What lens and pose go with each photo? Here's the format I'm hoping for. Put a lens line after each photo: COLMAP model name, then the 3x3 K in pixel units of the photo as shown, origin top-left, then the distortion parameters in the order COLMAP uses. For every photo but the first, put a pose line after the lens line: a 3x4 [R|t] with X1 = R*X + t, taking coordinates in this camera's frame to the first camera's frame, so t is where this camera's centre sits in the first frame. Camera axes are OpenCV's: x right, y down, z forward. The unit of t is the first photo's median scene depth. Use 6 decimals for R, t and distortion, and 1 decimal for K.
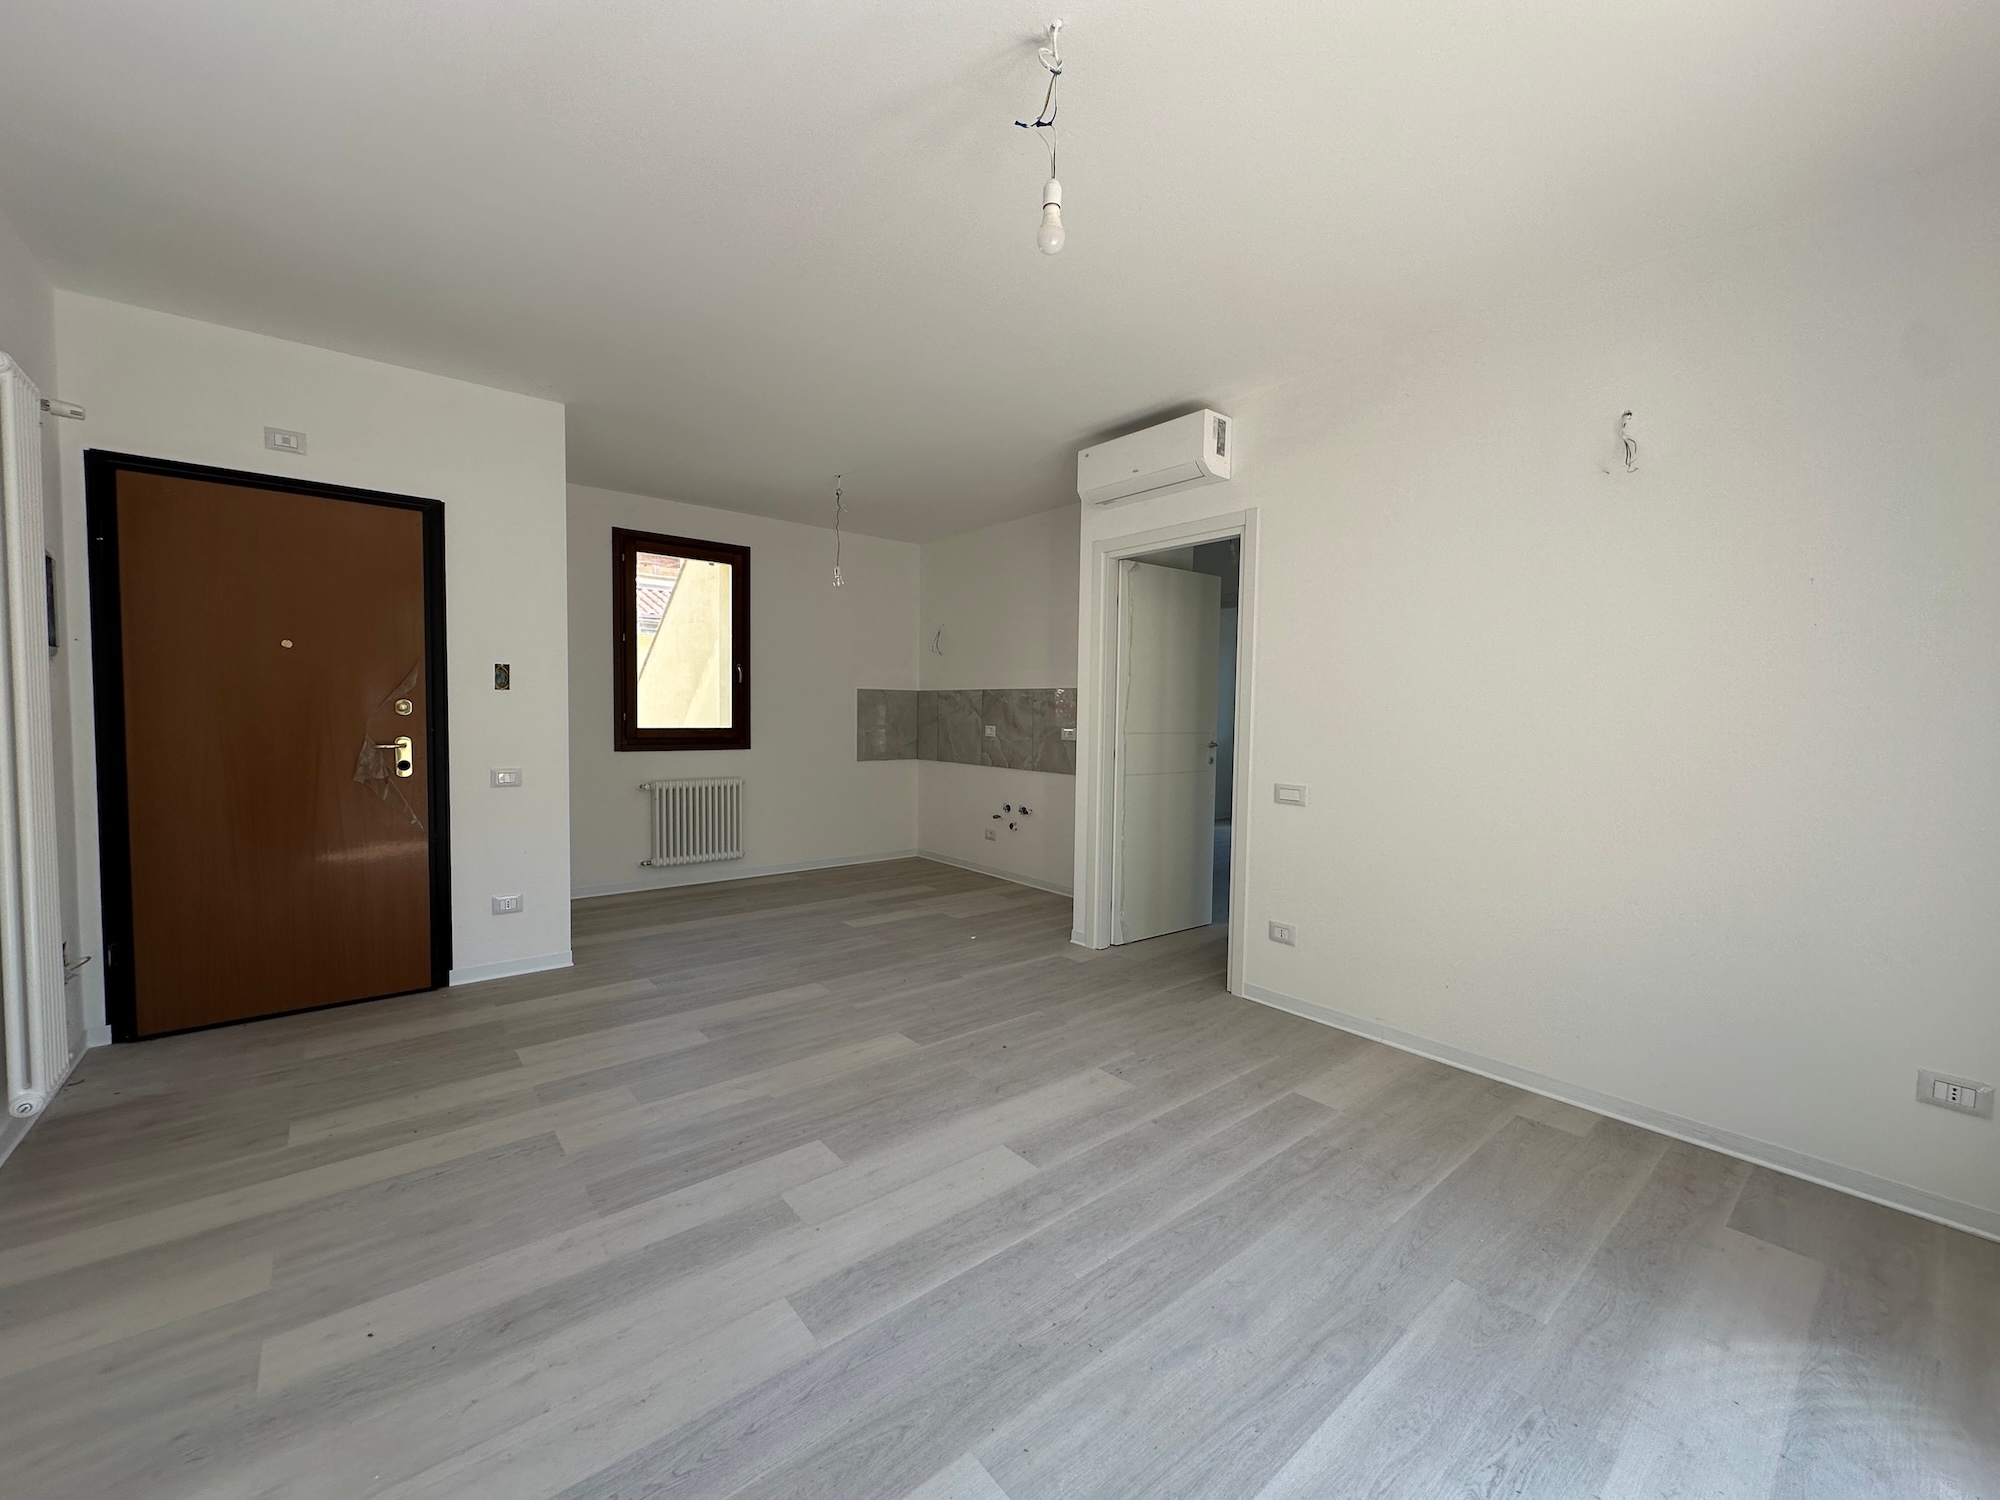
lens RADIAL K [[801.8, 0, 1017.8], [0, 801.8, 748.9], [0, 0, 1]] dist [-0.002896, 0.000630]
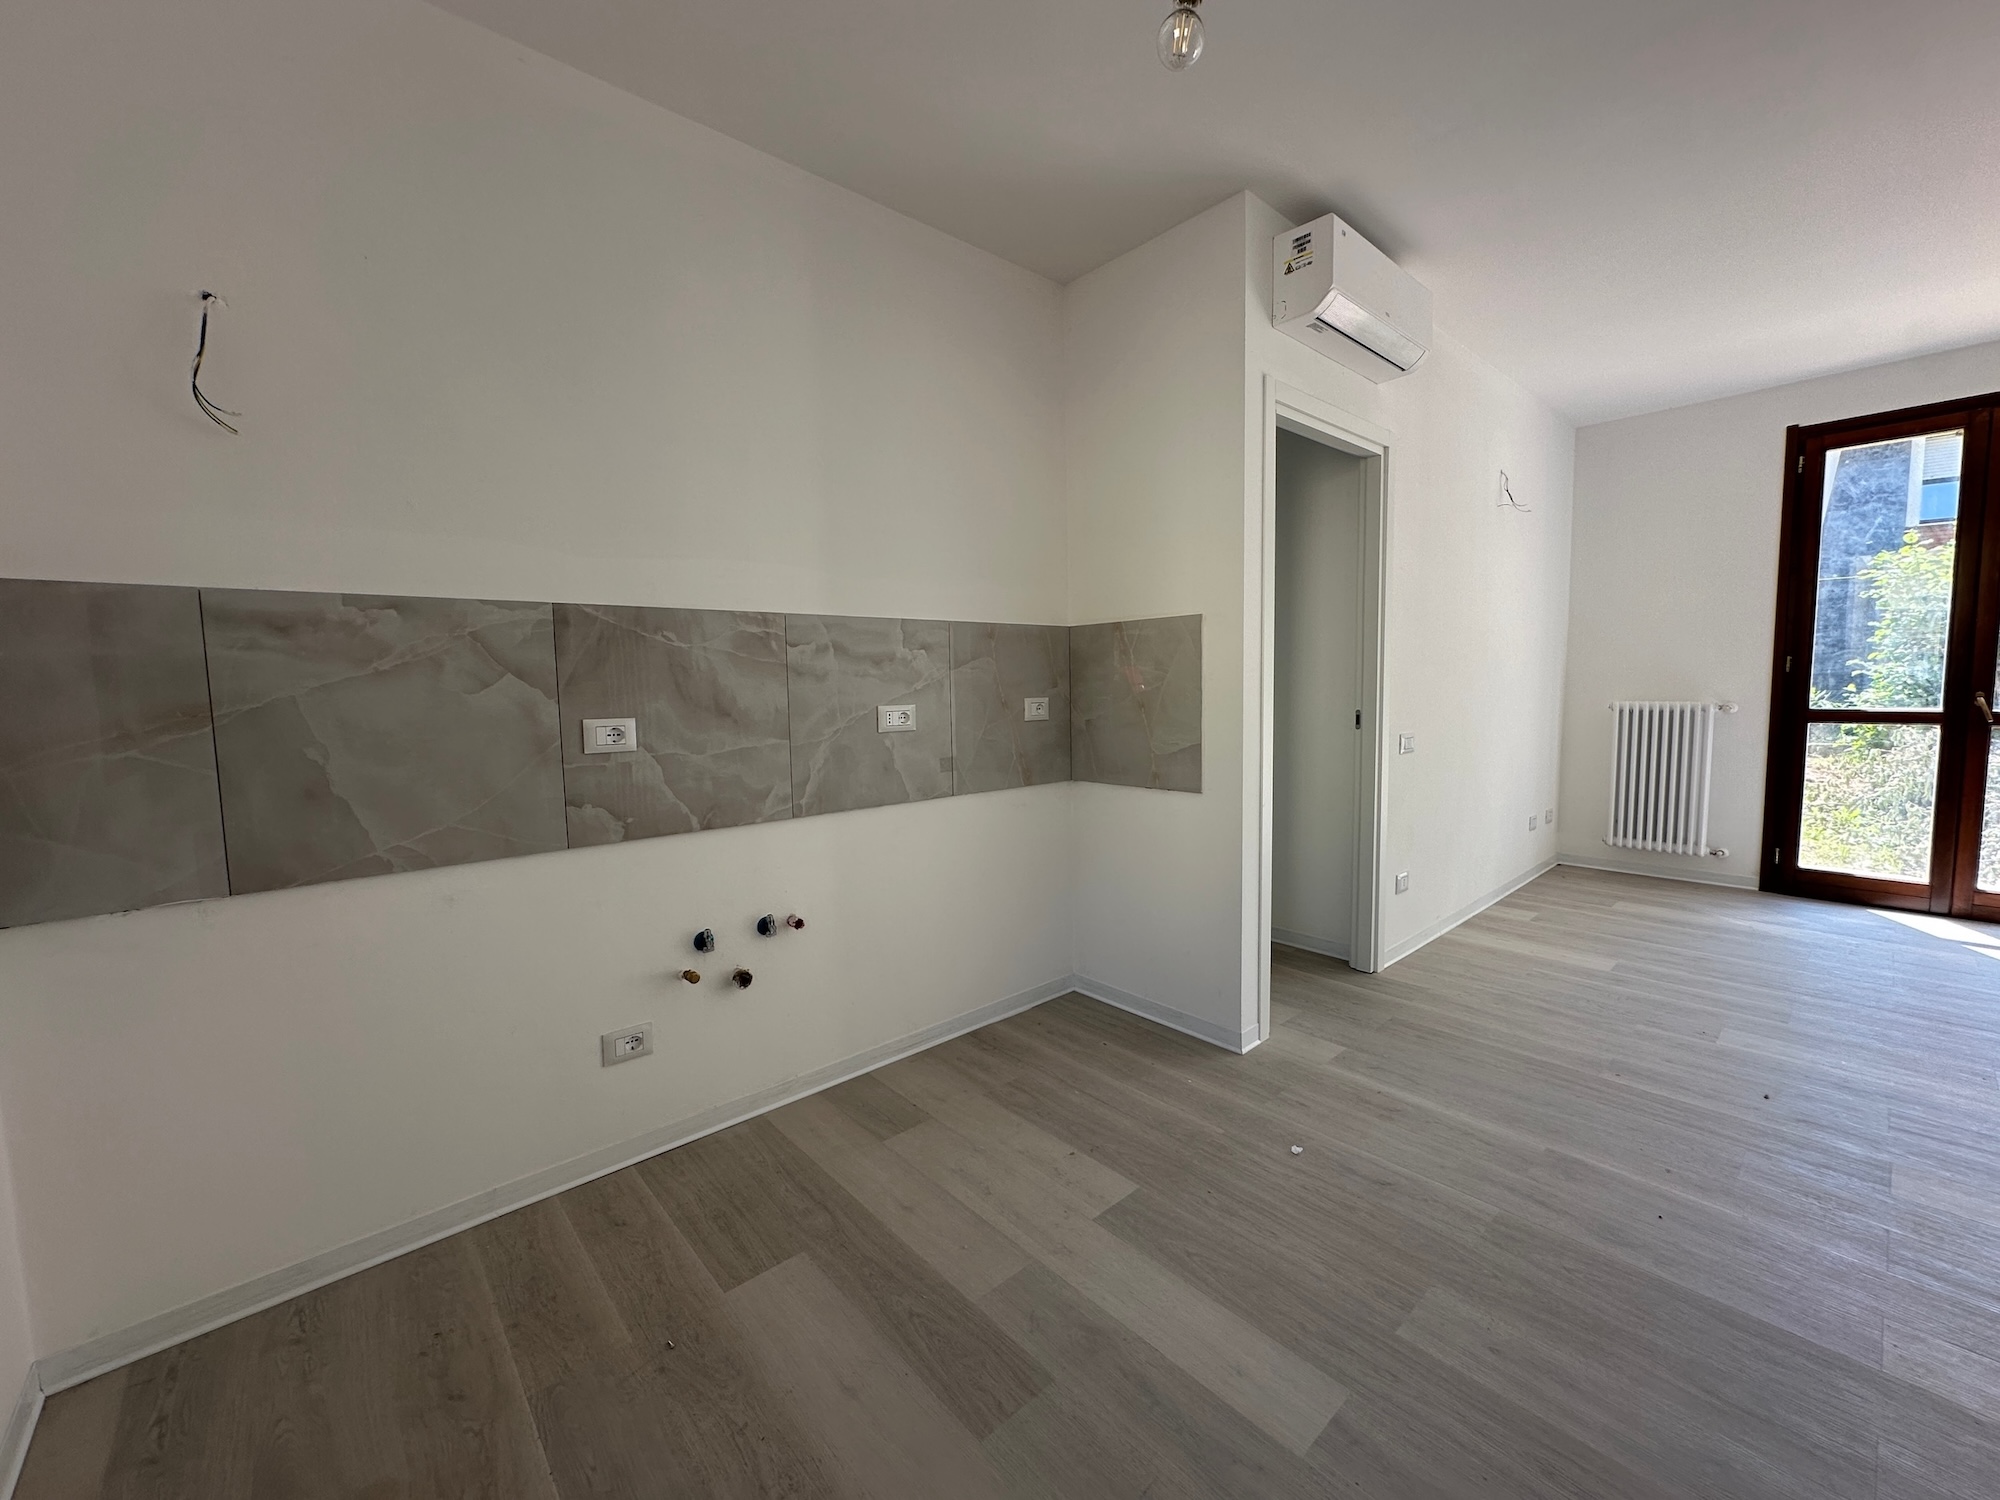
lens RADIAL K [[801.8, 0, 991.9], [0, 801.8, 749.9], [0, 0, 1]] dist [-0.002896, 0.000630]
pose [[-0.016275, -0.104502, 0.994392, -0.667842], [0.064278, 0.992357, 0.105340, -0.075819], [-0.997799, 0.065632, -0.009433, 1.584061]]
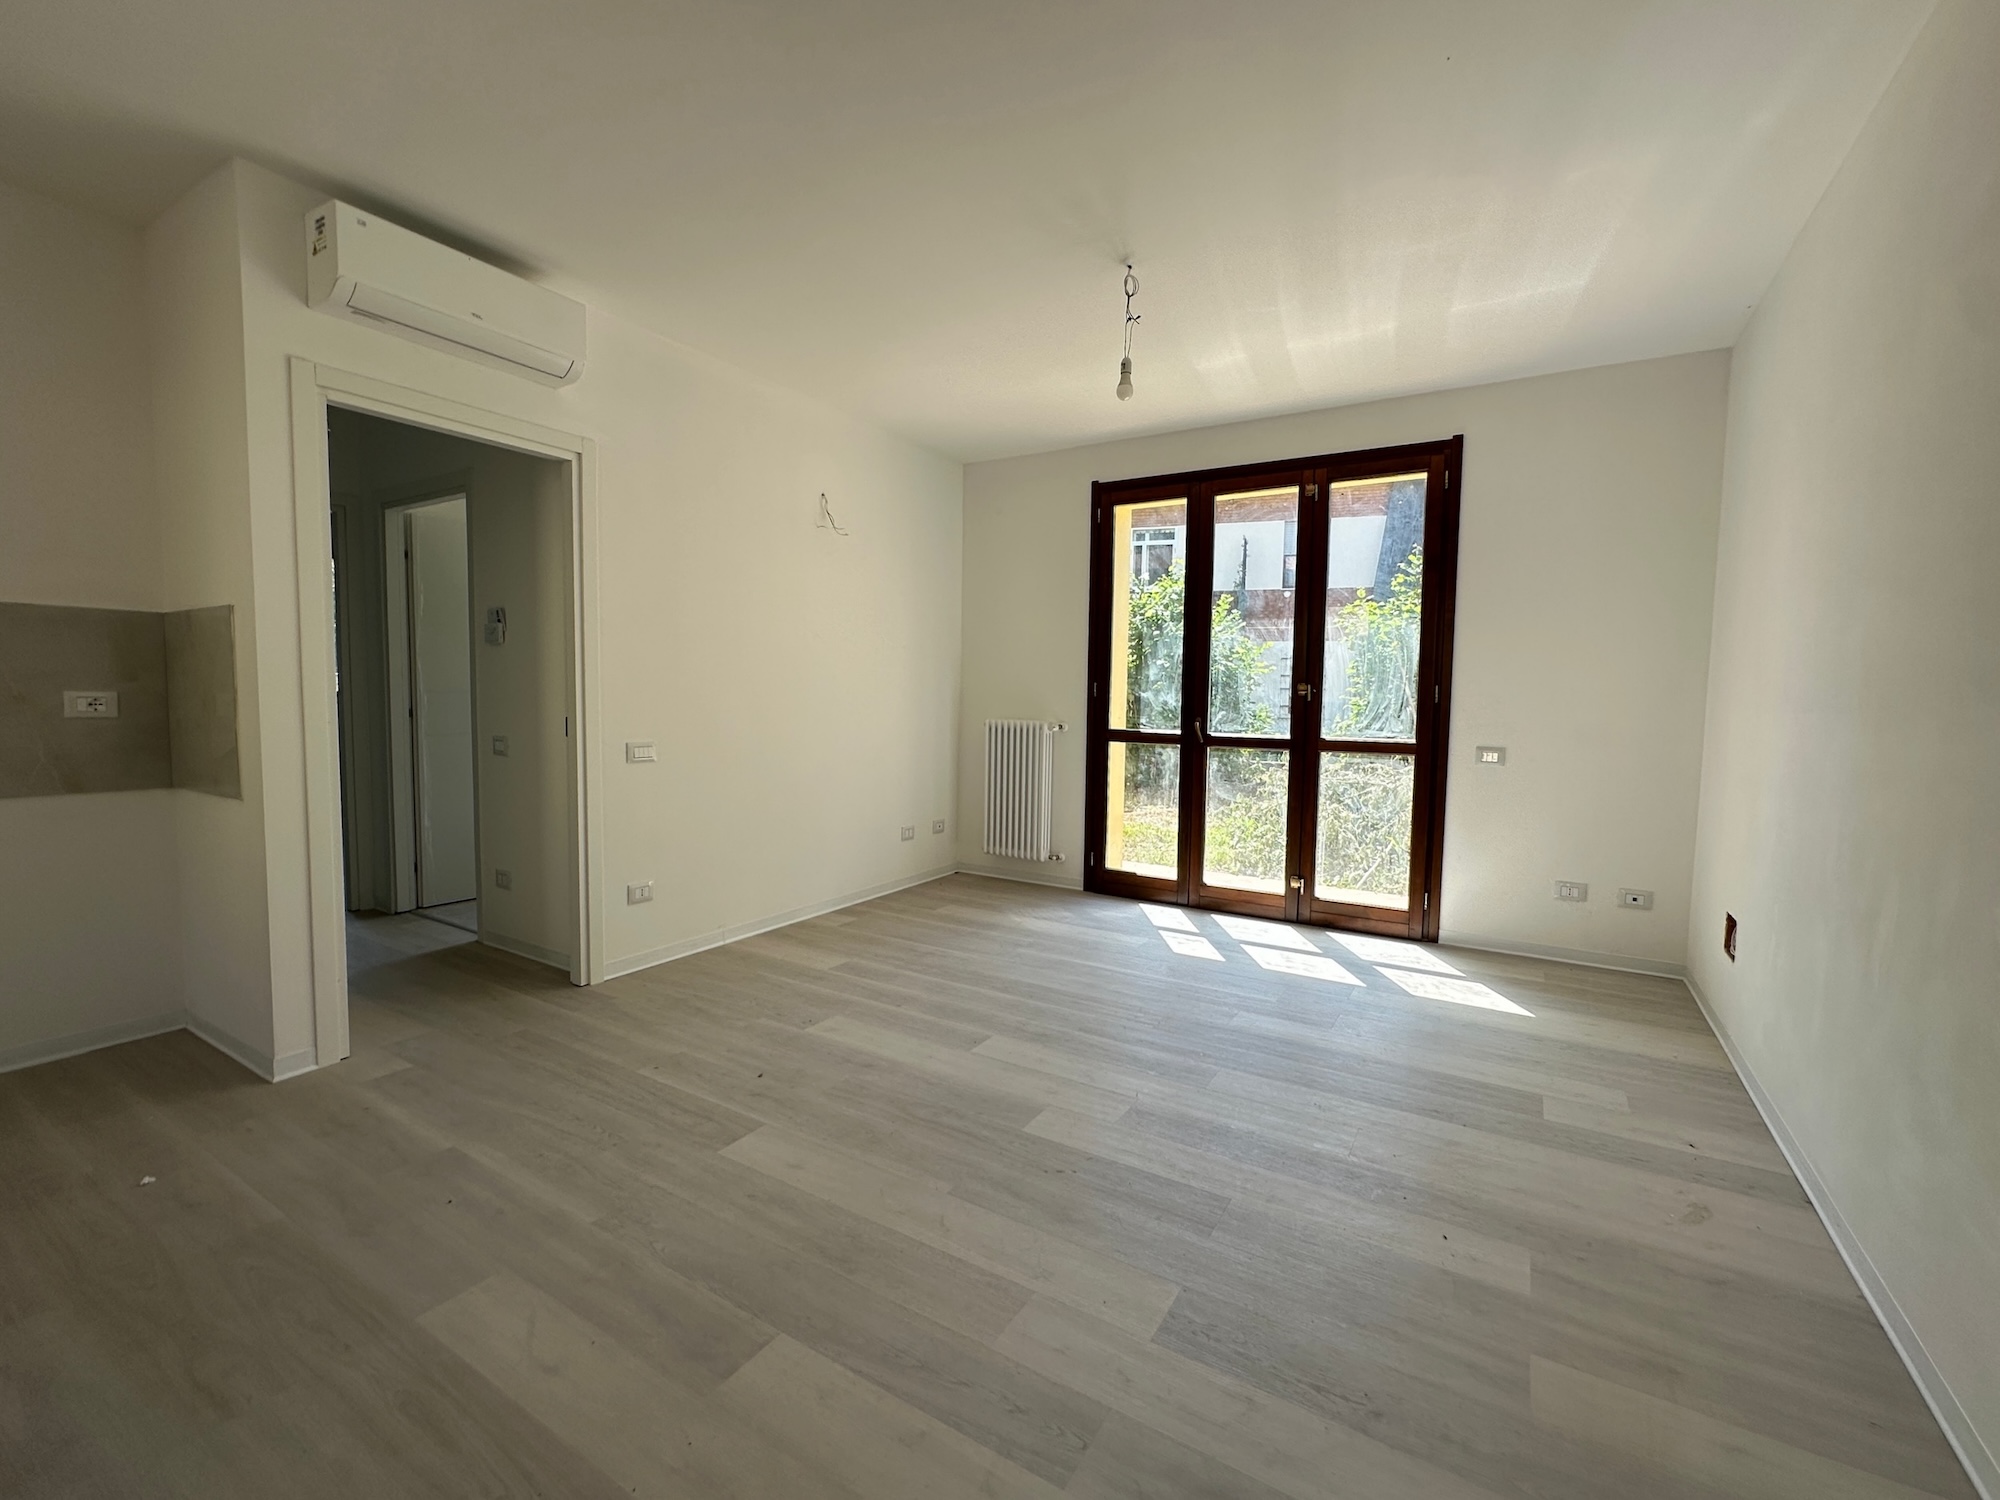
lens RADIAL K [[853.7, 0, 989.1], [0, 853.7, 751.3], [0, 0, 1]] dist [-0.006515, -0.000498]
pose [[-0.304122, -0.086965, 0.948655, -0.824630], [0.022227, 0.994906, 0.098330, -0.040074], [-0.952374, 0.050990, -0.300640, 0.942104]]
